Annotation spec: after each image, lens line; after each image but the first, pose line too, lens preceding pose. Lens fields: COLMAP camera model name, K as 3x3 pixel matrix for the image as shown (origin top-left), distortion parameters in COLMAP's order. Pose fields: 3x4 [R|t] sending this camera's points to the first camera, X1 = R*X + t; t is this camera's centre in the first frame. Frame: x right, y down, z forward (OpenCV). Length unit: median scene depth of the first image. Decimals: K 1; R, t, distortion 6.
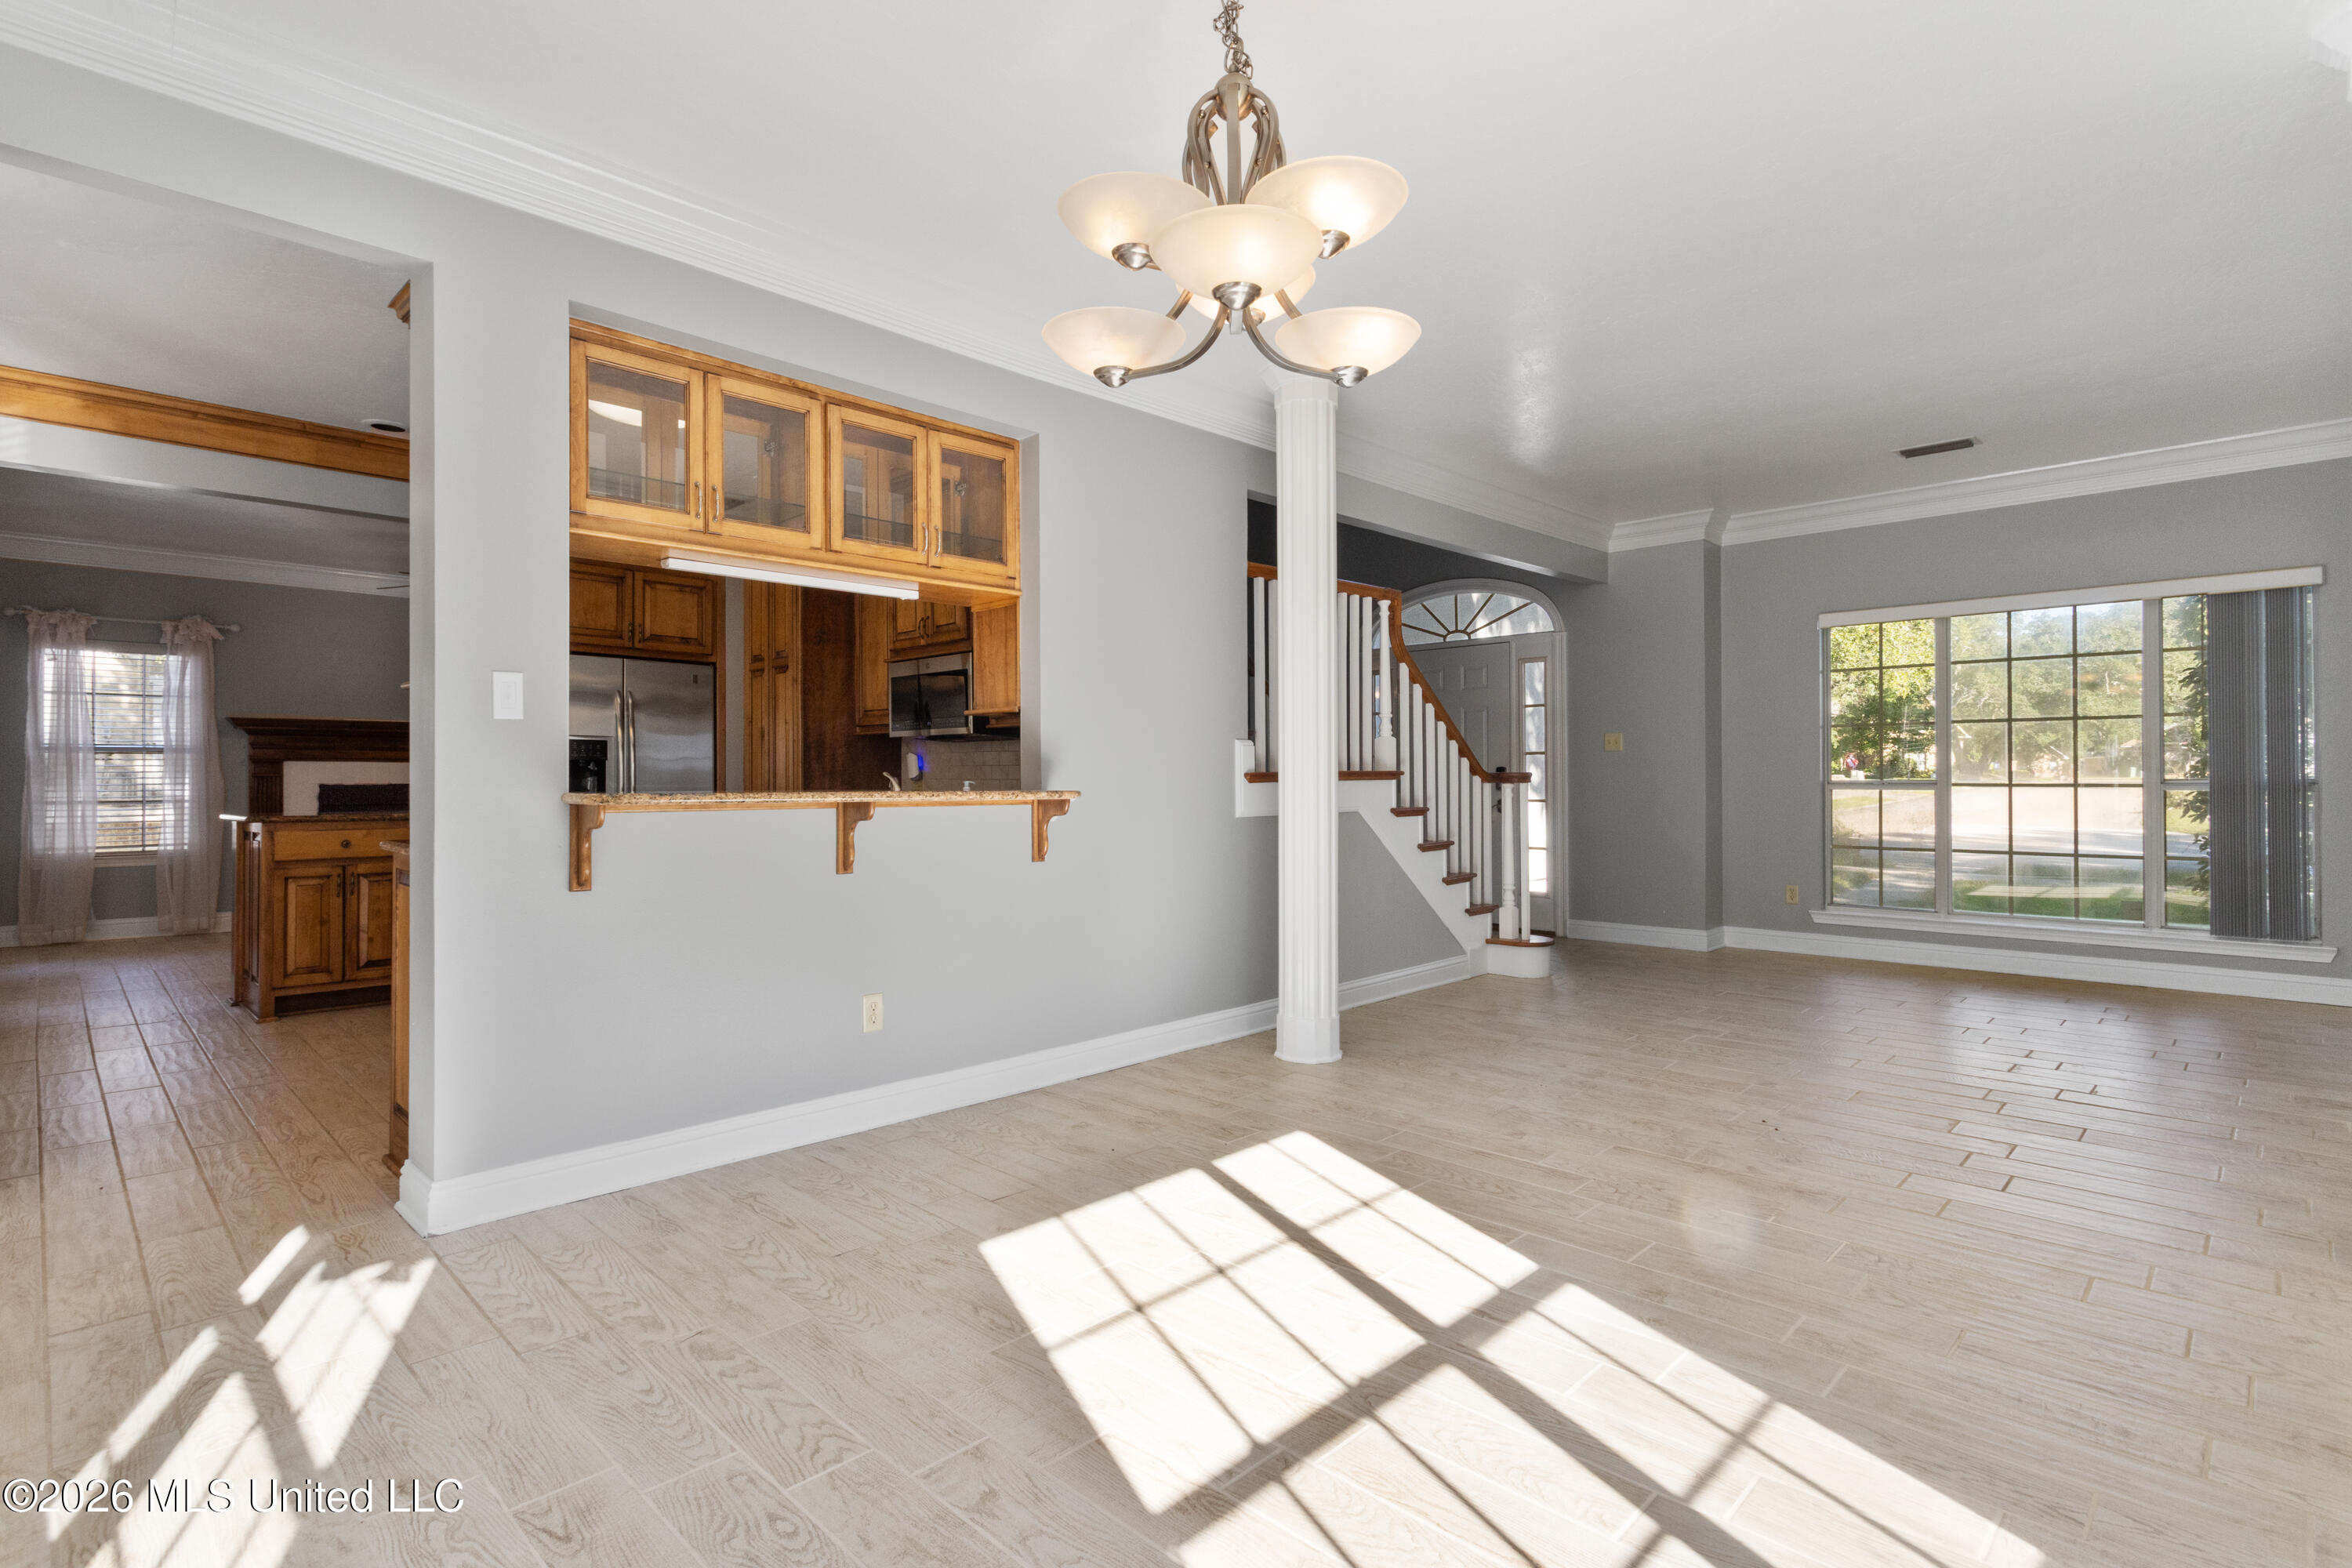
lens RADIAL K [[1134.6, 0, 1172.2], [0, 1134.6, 773.5], [0, 0, 1]] dist [0.003197, 0.000672]
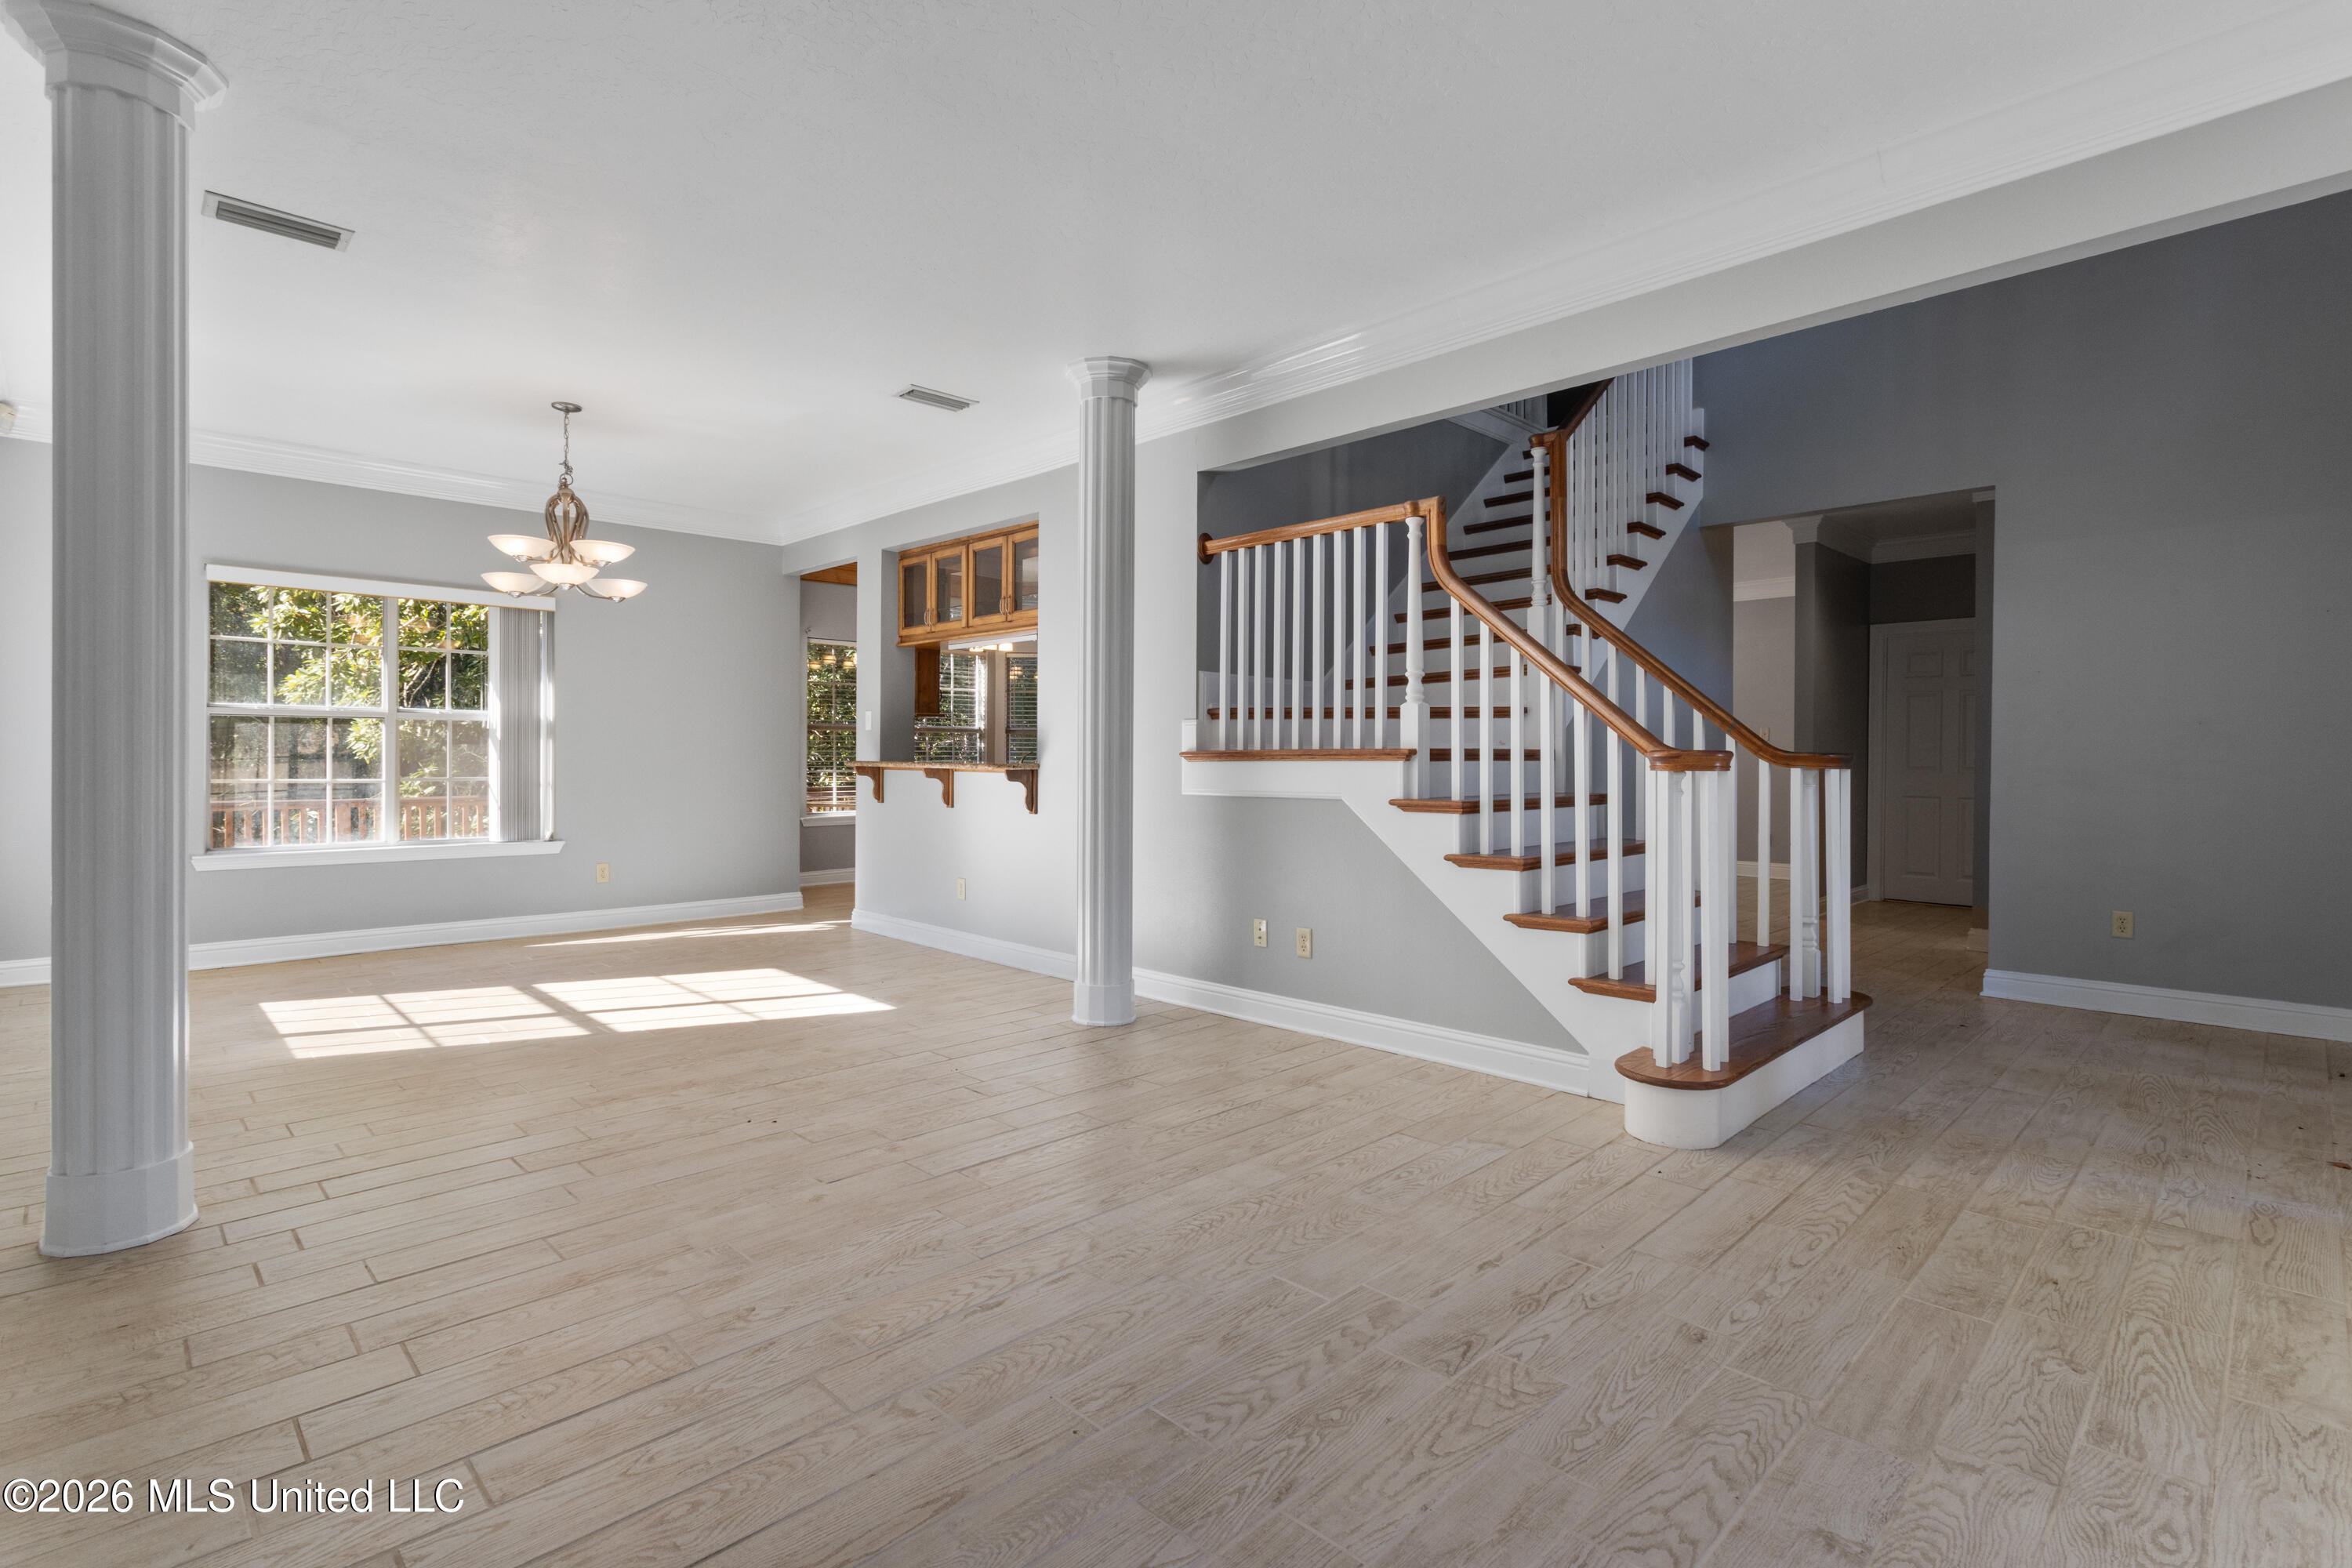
lens RADIAL K [[1110.0, 0, 1169.5], [0, 1110.0, 756.6], [0, 0, 1]] dist [0.001960, 0.000337]
pose [[-0.018446, 0.005354, -0.999816, 1.362923], [0.001681, 0.999984, 0.005324, -0.001772], [0.999828, -0.001582, -0.018454, 1.277290]]
